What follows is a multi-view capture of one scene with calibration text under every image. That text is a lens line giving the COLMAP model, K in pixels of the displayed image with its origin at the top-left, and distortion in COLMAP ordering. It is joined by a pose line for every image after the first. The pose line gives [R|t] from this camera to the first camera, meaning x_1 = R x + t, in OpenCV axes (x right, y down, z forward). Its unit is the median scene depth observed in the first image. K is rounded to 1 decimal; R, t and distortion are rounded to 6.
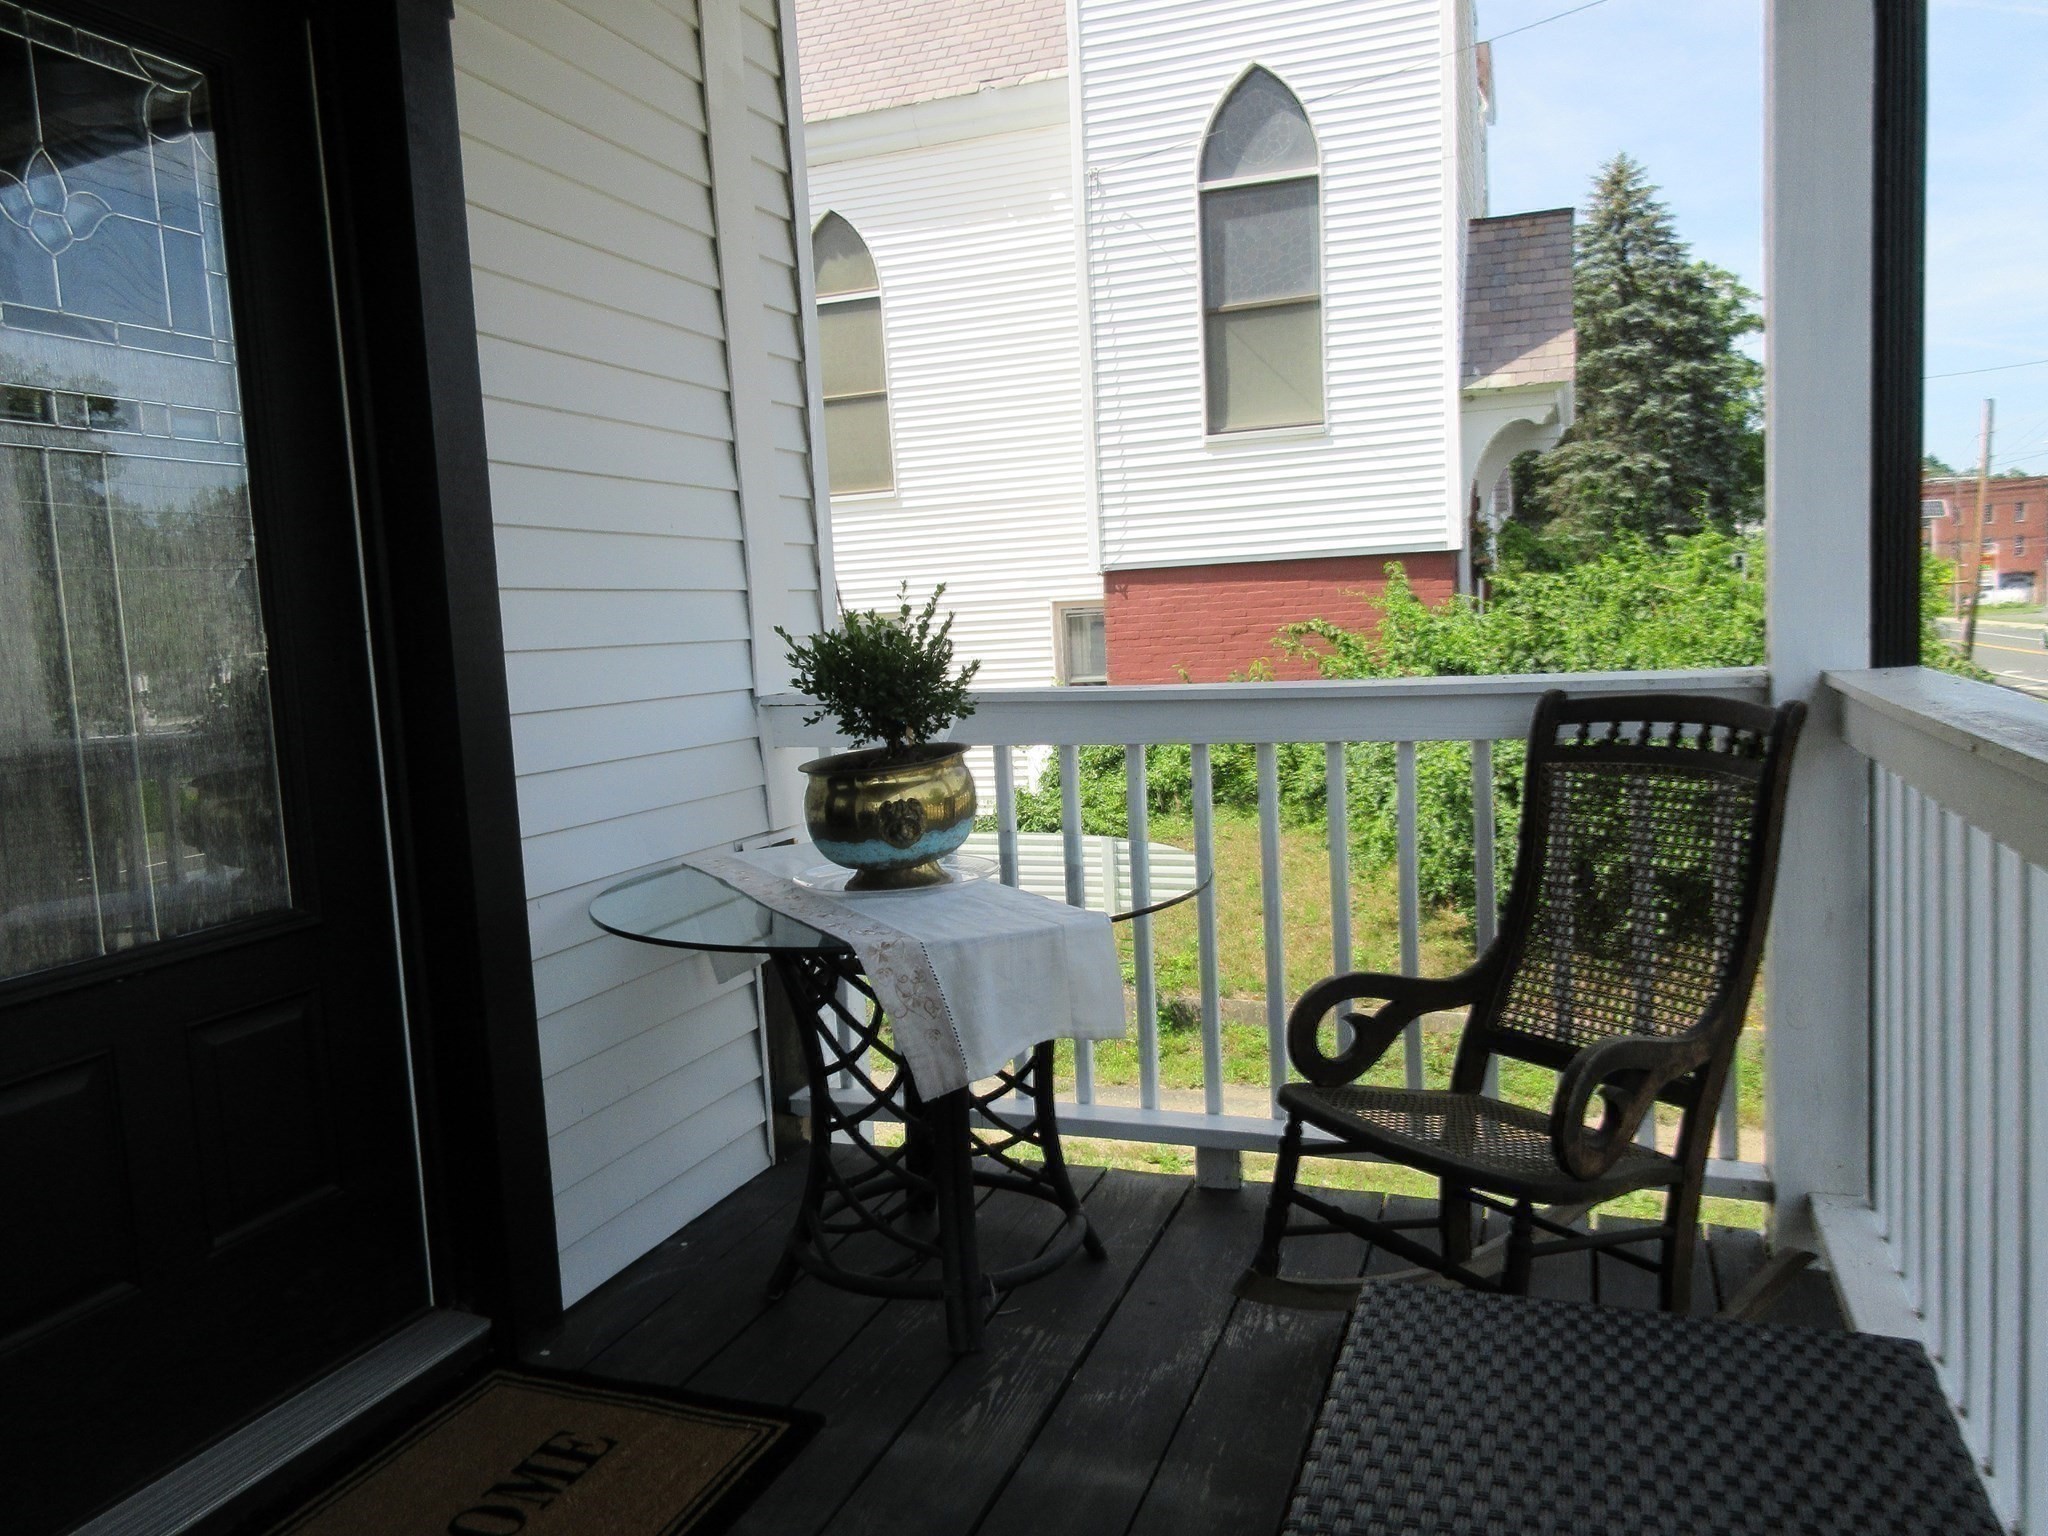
lens RADIAL K [[1528.4, 0, 1023.9], [0, 1528.4, 814.3], [0, 0, 1]] dist [0.004550, 0.001049]
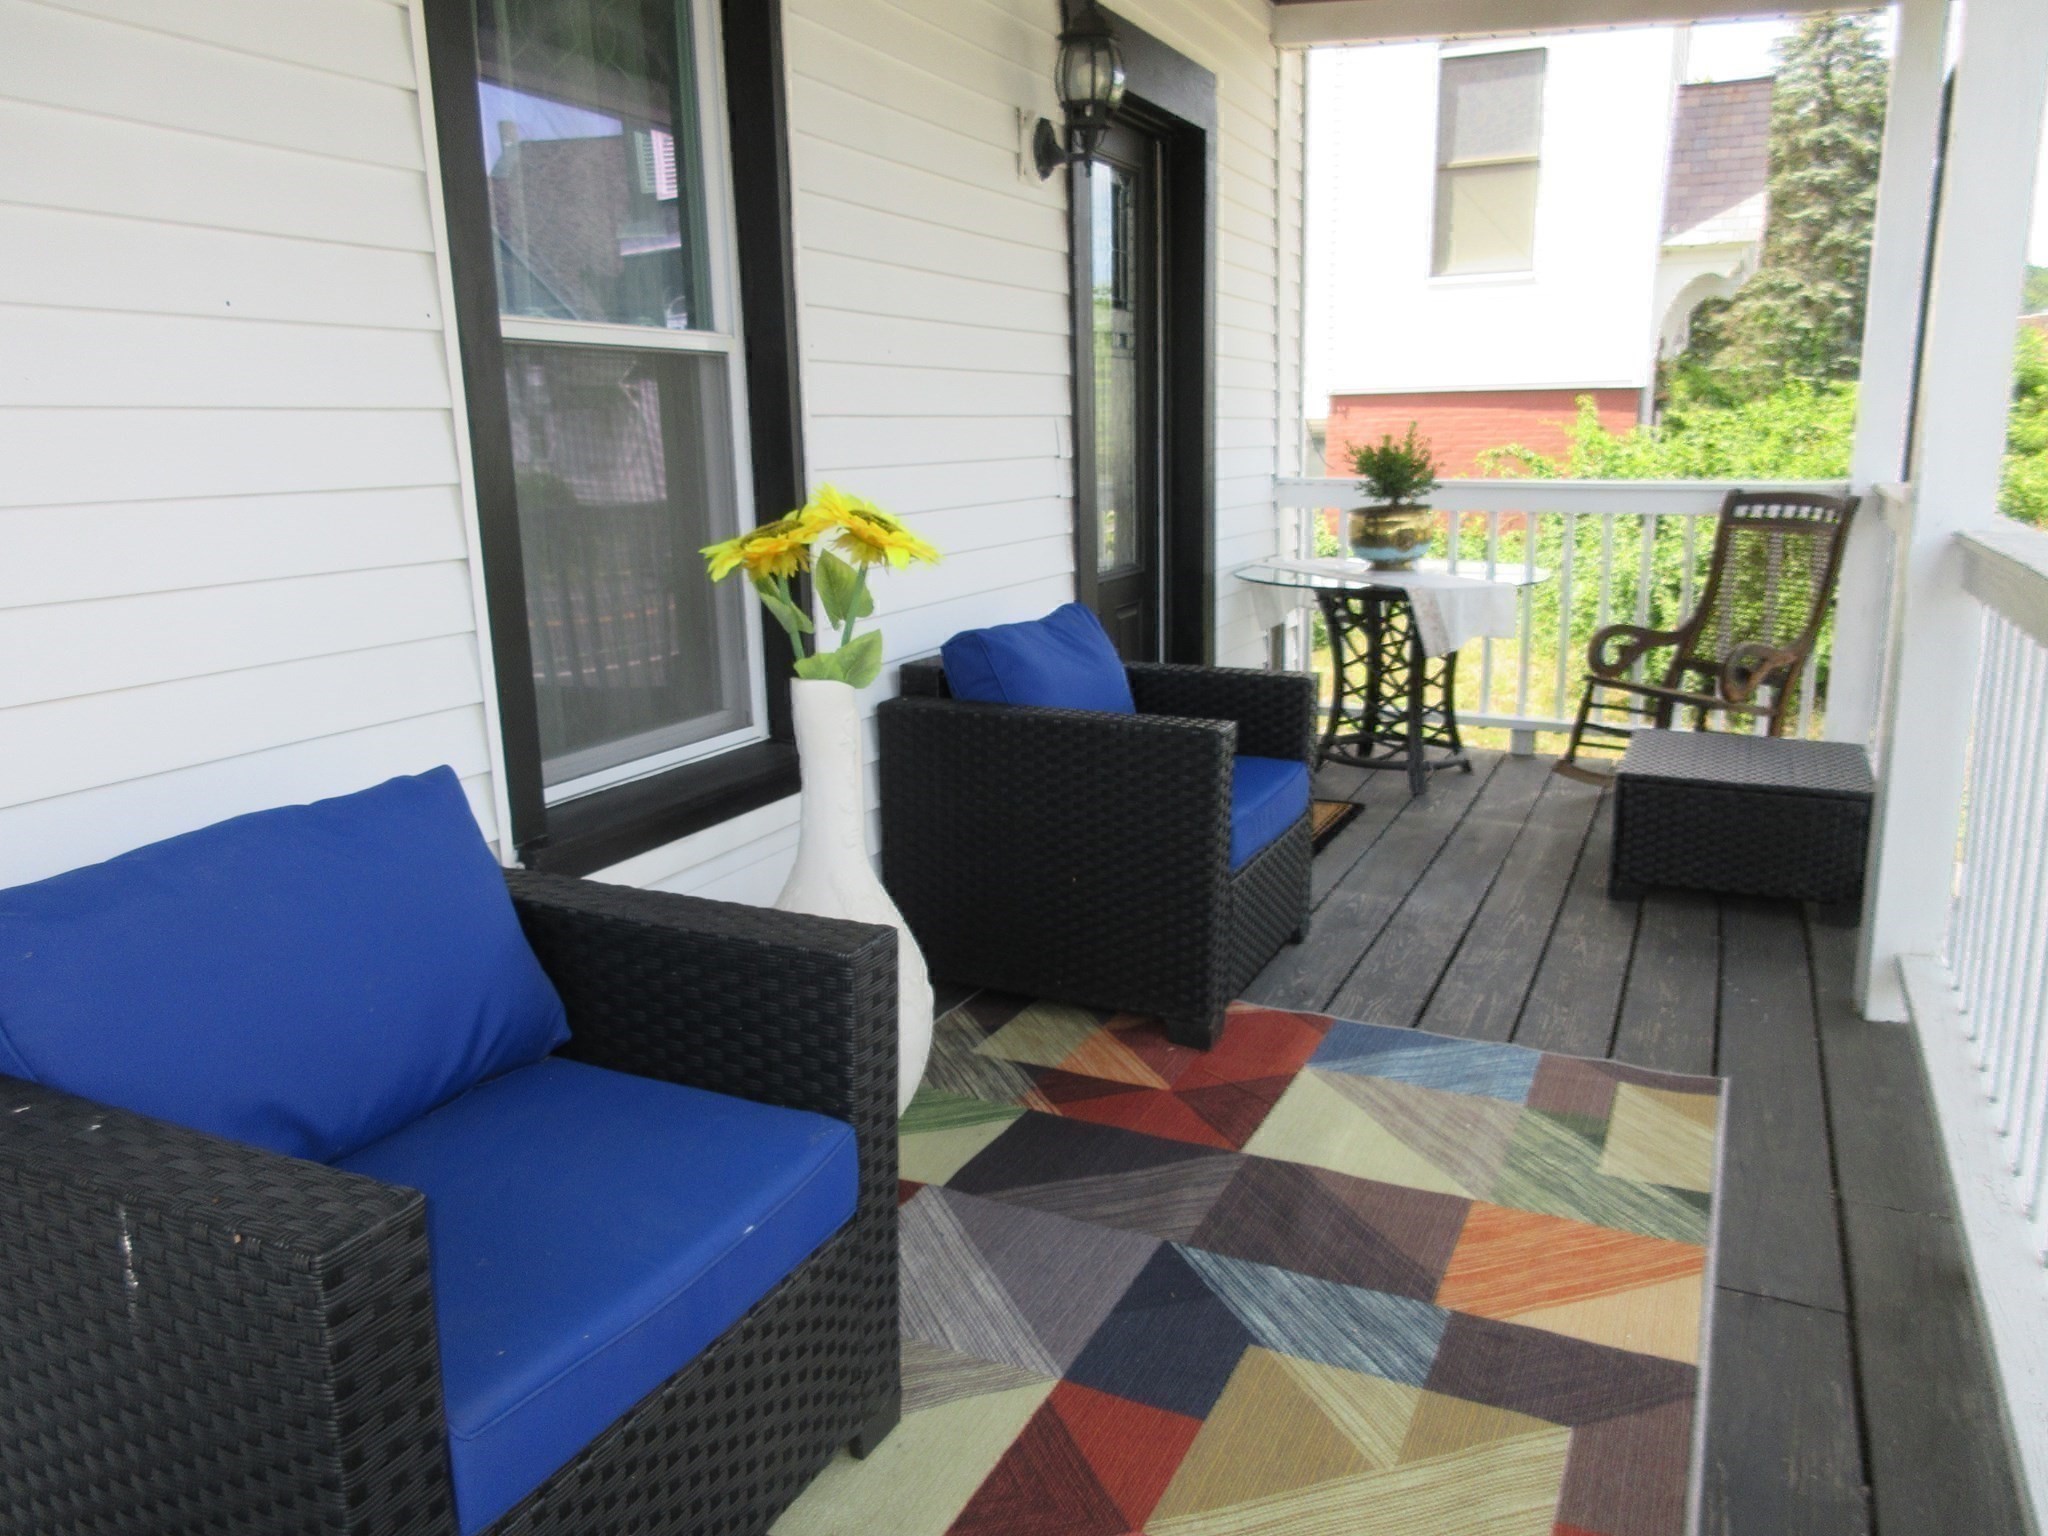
lens RADIAL K [[1533.0, 0, 1024.0], [0, 1533.0, 768.0], [0, 0, 1]] dist [0.014658, 0.007401]
pose [[0.995851, 0.055681, -0.071968, -0.082282], [-0.048760, 0.994321, 0.094592, 0.027291], [0.076826, -0.090691, 0.992911, -0.218640]]
